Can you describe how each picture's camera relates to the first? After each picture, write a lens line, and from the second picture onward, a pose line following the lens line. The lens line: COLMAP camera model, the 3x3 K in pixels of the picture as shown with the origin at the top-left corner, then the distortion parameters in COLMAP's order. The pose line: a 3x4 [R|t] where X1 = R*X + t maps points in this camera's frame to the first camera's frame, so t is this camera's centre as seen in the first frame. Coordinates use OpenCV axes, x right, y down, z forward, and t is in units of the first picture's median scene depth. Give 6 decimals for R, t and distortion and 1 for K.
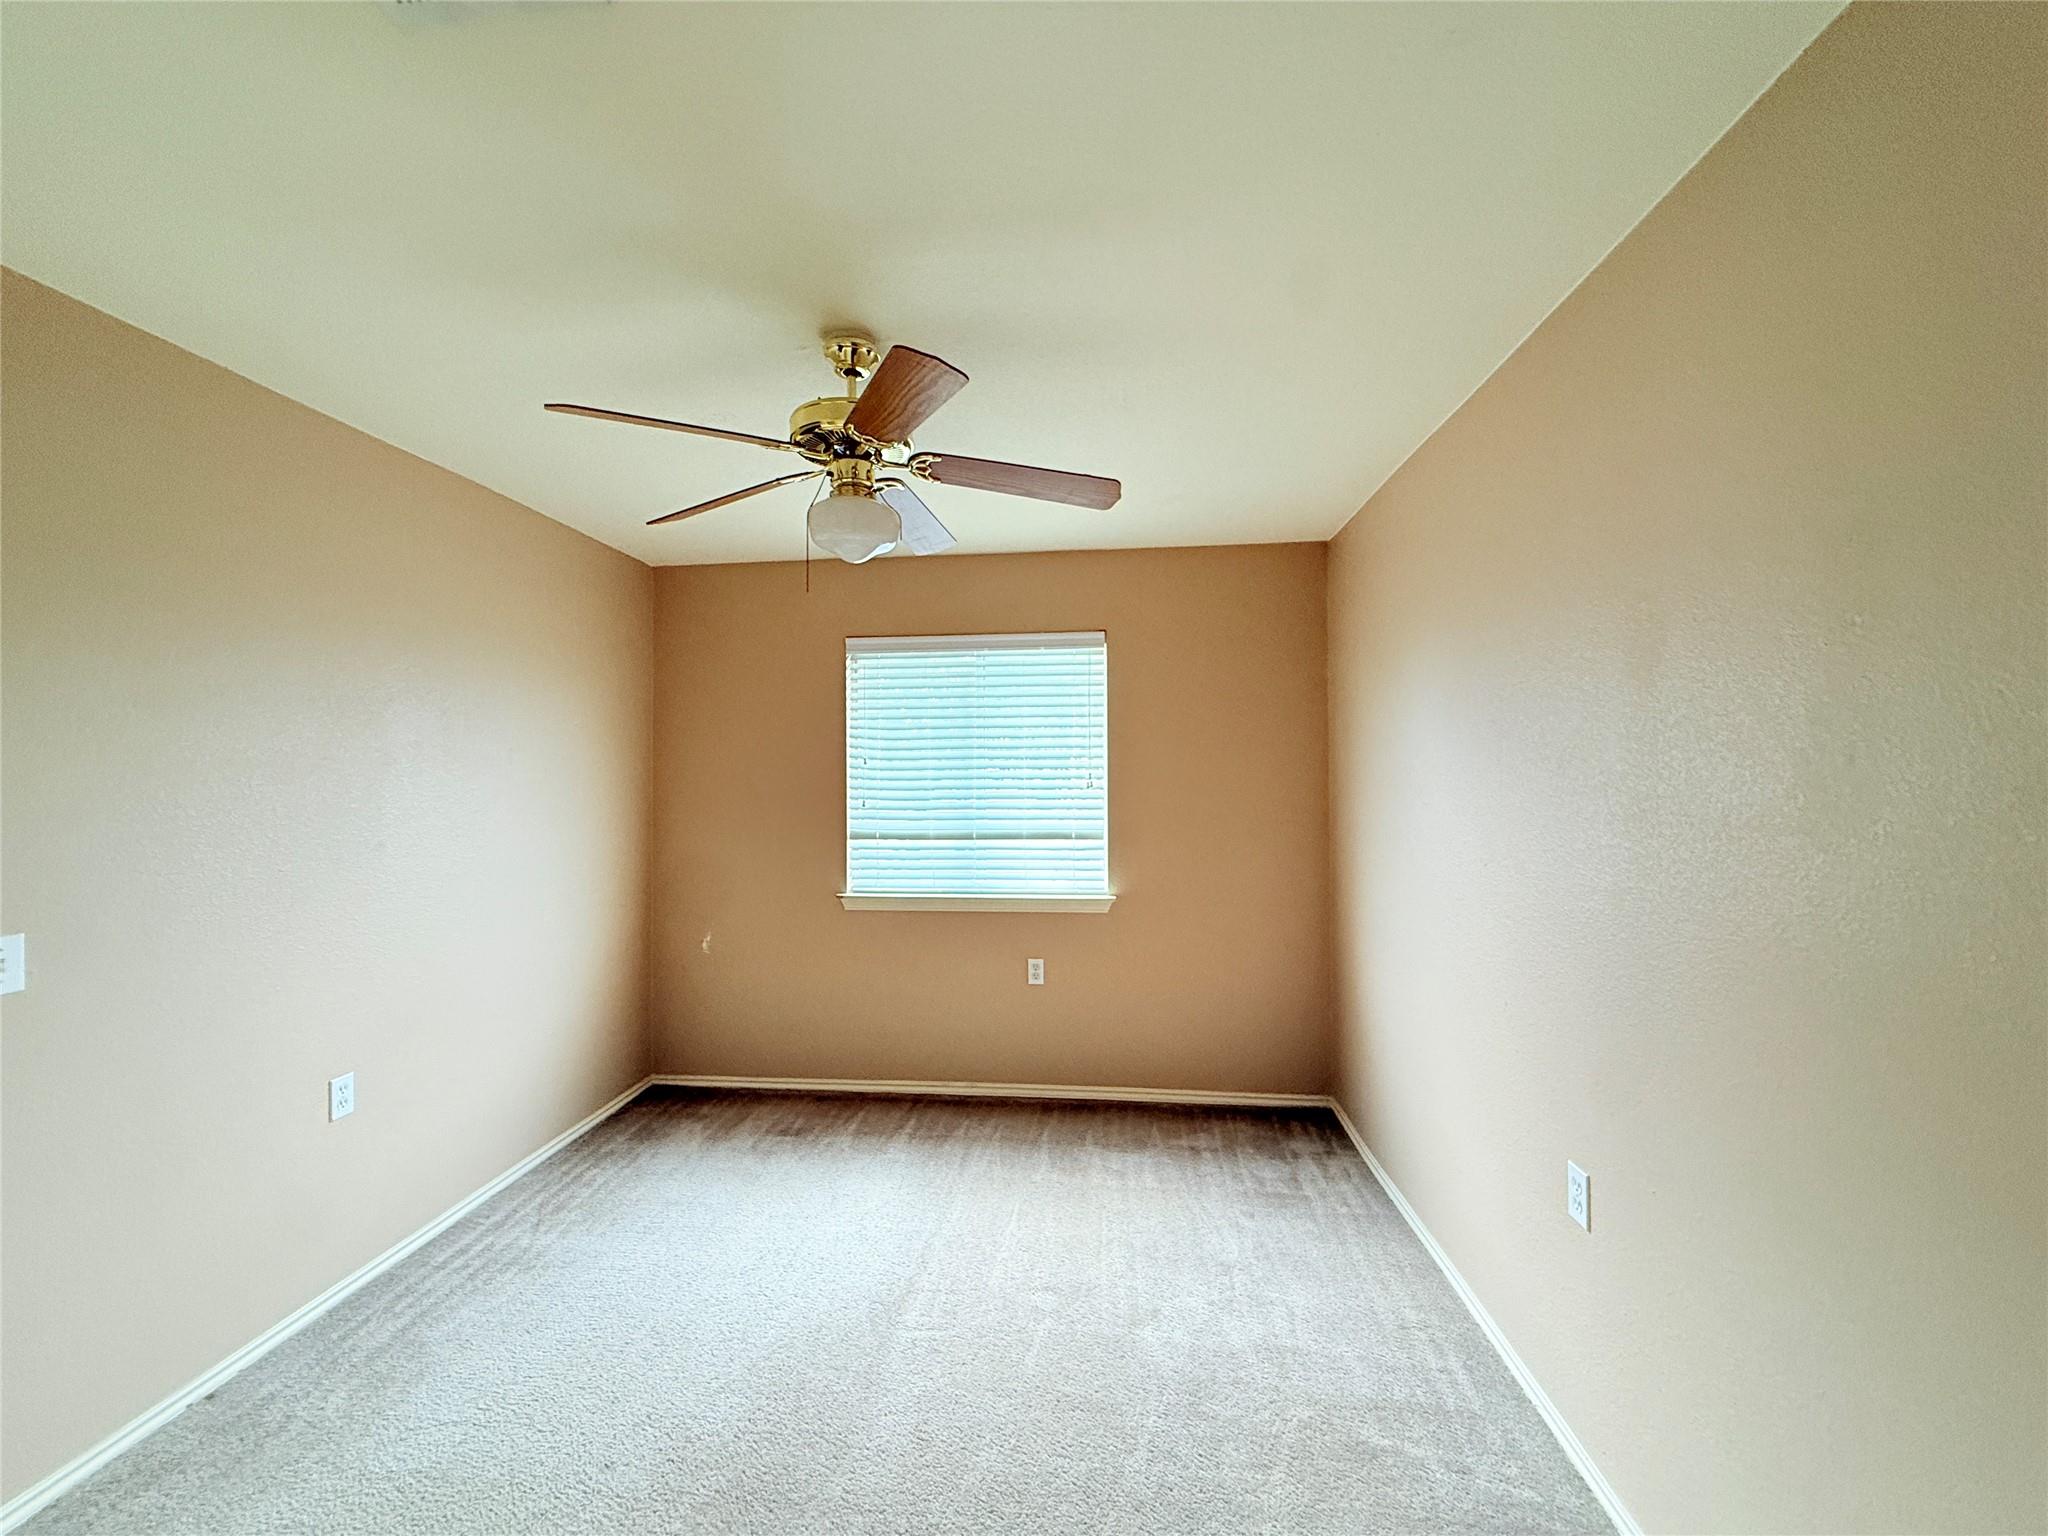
lens RADIAL K [[817.5, 0, 1012.5], [0, 817.5, 768.0], [0, 0, 1]] dist [0.000972, -0.000334]
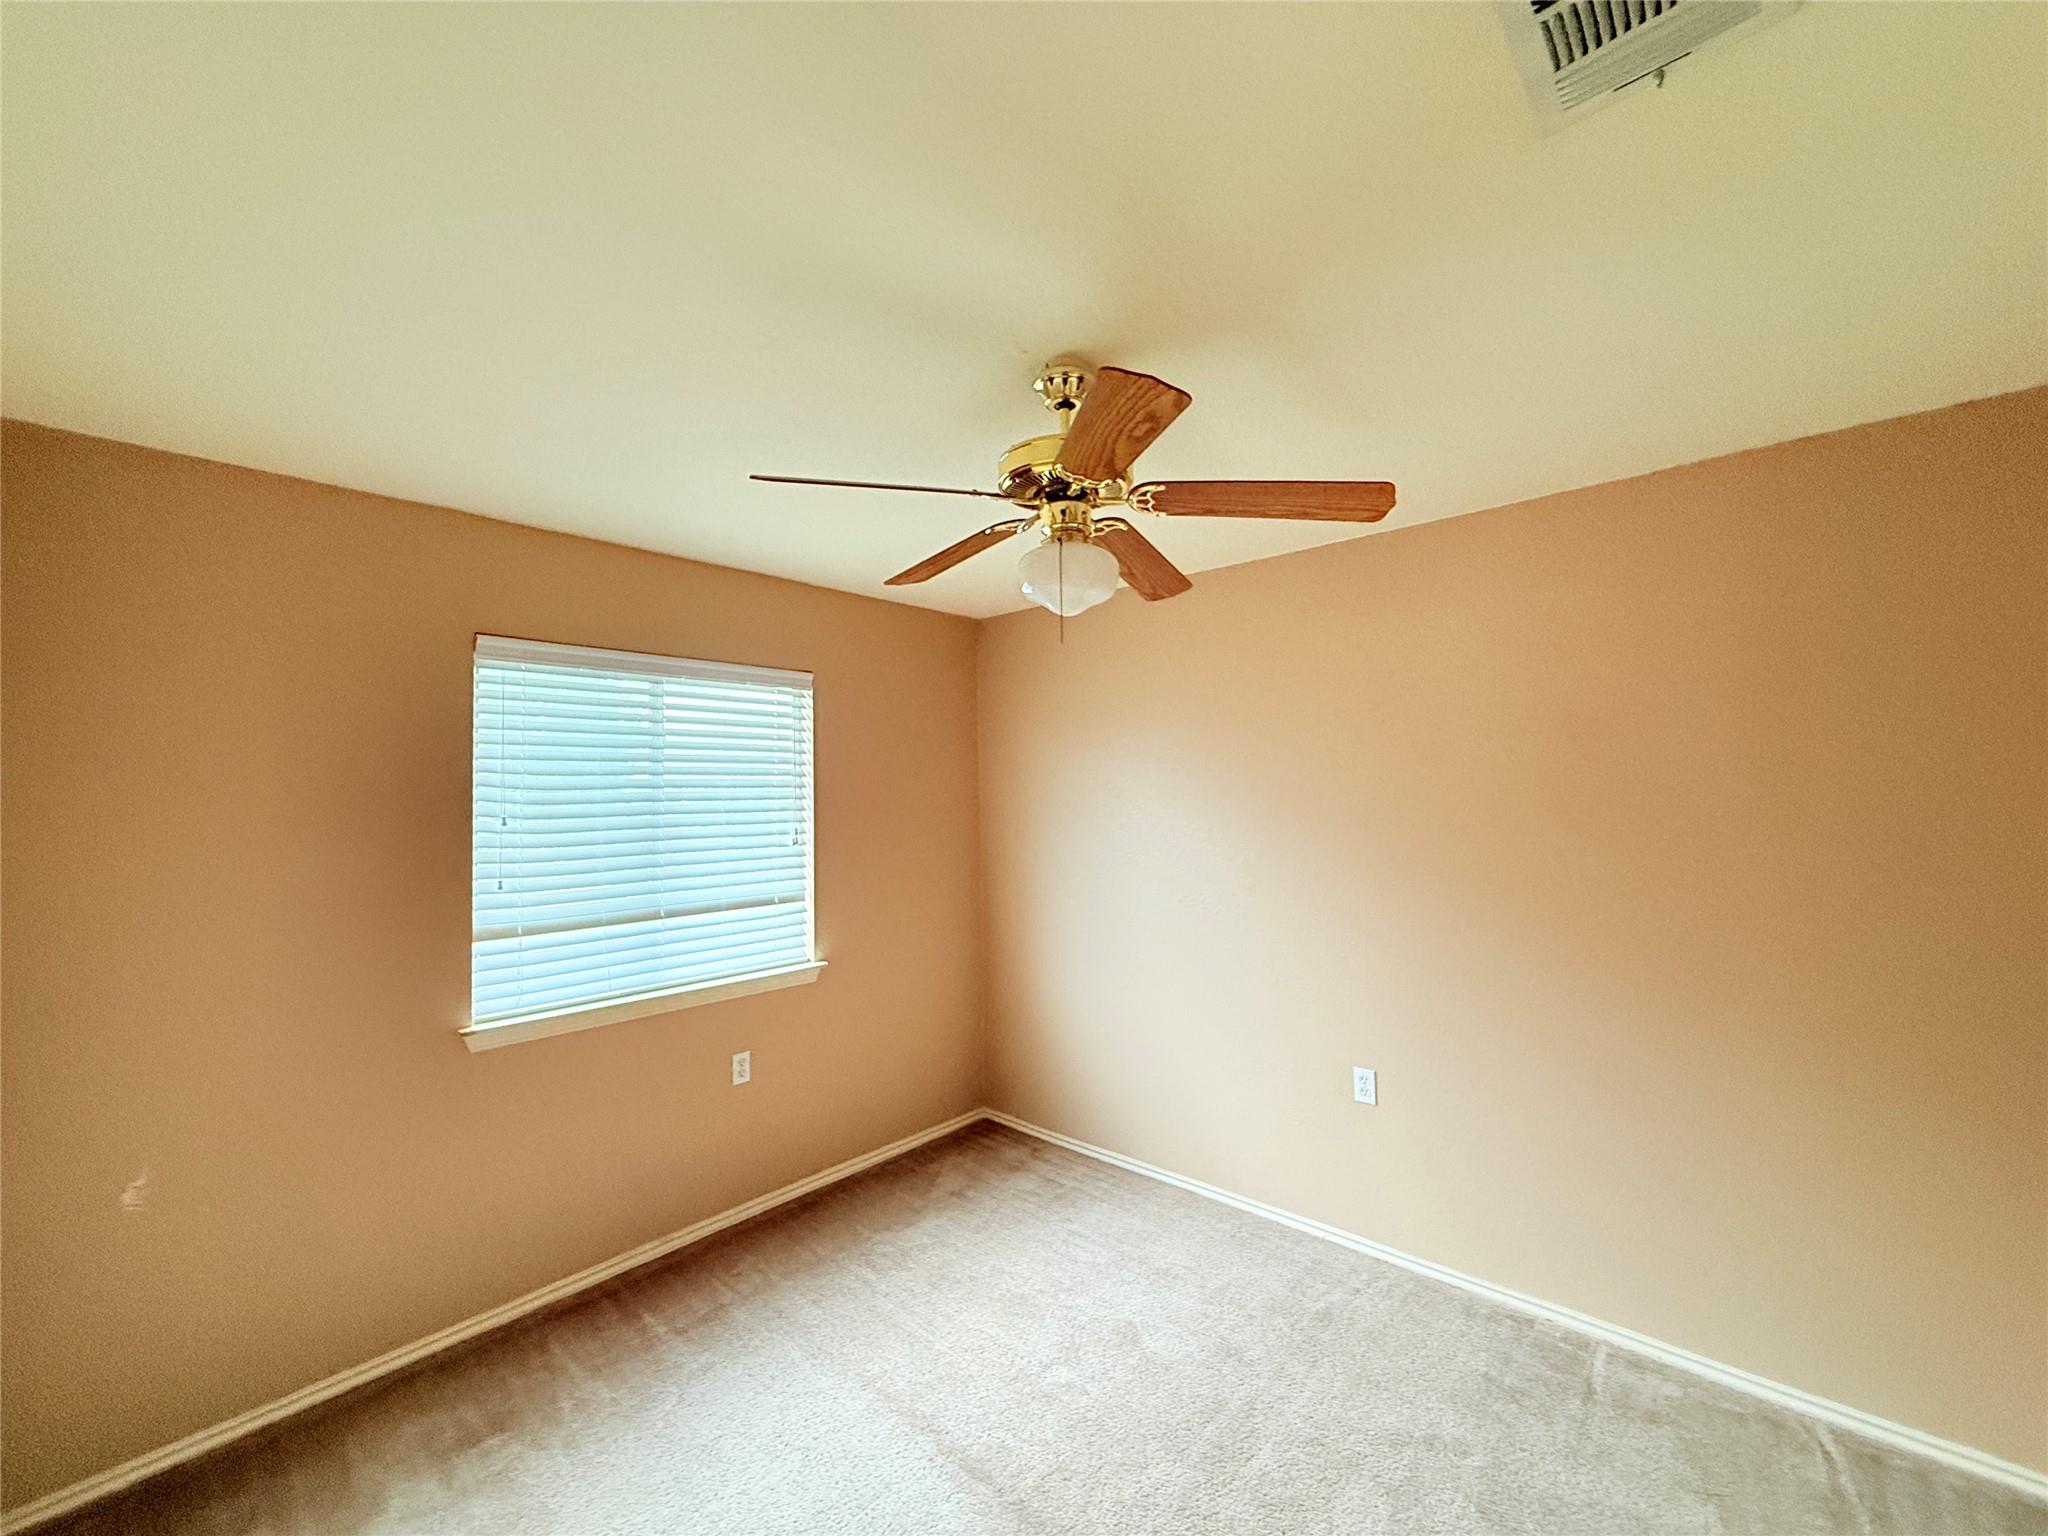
lens RADIAL K [[817.5, 0, 1024.8], [0, 817.5, 767.5], [0, 0, 1]] dist [0.000972, -0.000334]
pose [[0.587798, 0.025897, 0.808593, -0.486683], [0.004367, 0.999371, -0.035182, -0.027241], [-0.808996, 0.024211, 0.587316, 0.268374]]
